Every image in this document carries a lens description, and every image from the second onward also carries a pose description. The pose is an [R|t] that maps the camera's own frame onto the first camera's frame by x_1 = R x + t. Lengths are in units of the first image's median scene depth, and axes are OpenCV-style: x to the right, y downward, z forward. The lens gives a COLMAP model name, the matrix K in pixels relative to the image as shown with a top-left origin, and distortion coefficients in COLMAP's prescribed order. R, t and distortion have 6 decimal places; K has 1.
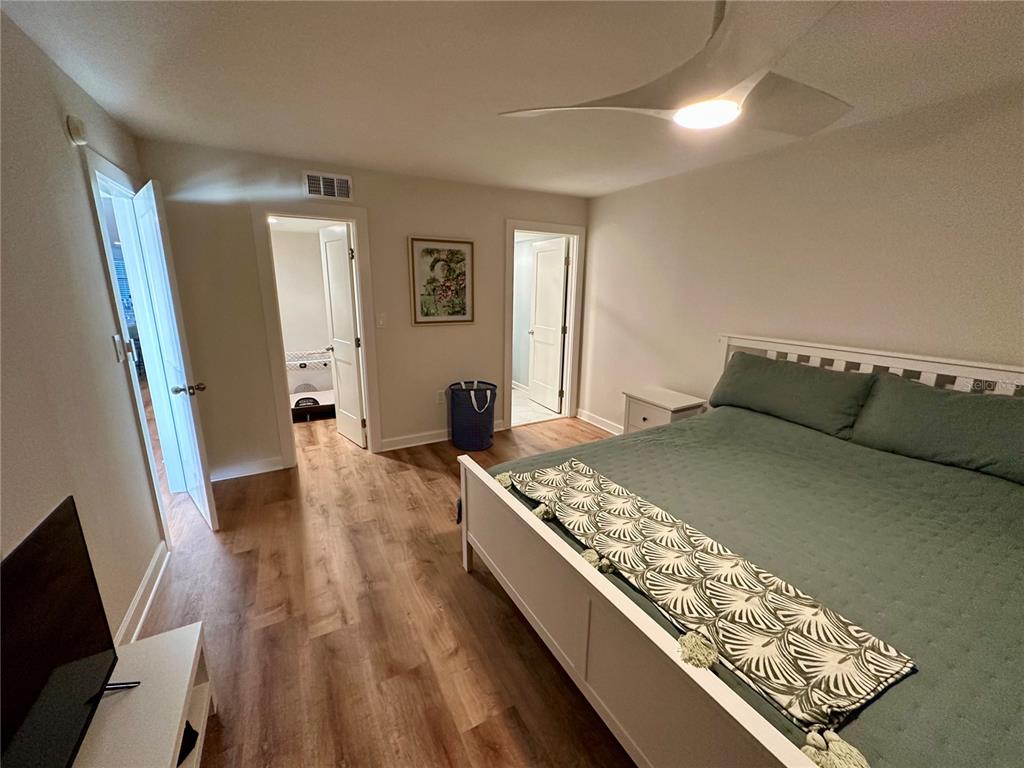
lens RADIAL K [[424.0, 0, 507.9], [0, 424.0, 383.9], [0, 0, 1]] dist [-0.010573, 0.006219]
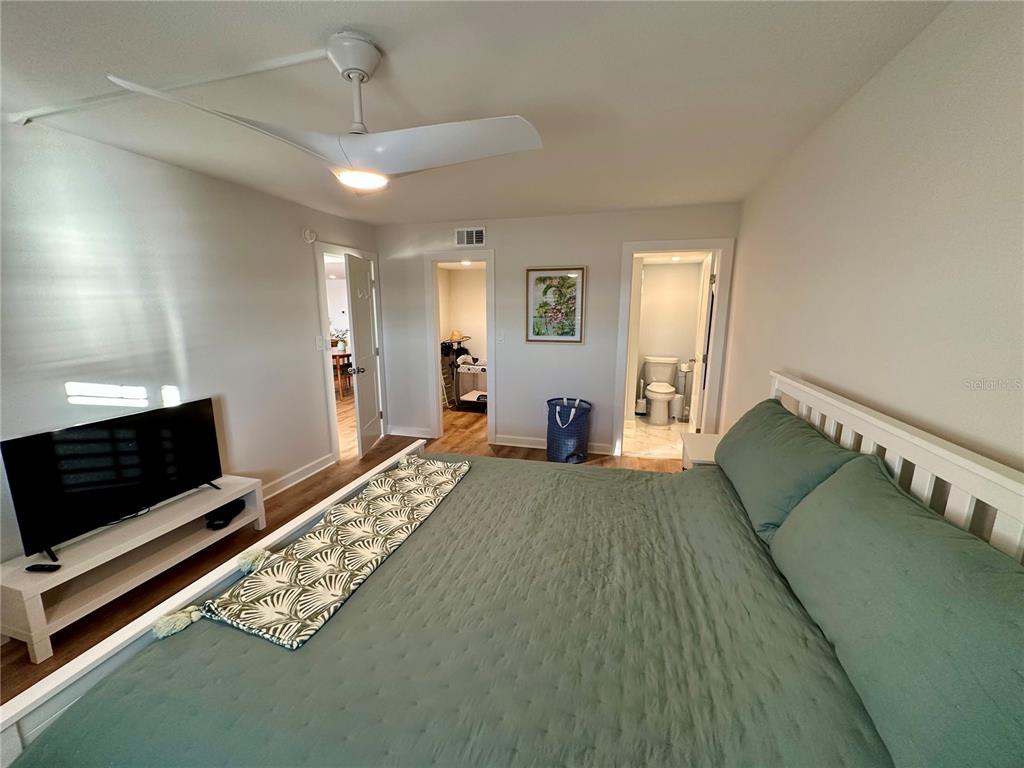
lens RADIAL K [[424.0, 0, 507.9], [0, 424.0, 383.9], [0, 0, 1]] dist [-0.010573, 0.006219]
pose [[0.691328, 0.117247, -0.712965, 0.717204], [-0.153345, 0.988076, 0.013798, -0.042061], [0.706081, 0.099790, 0.701064, 0.190786]]
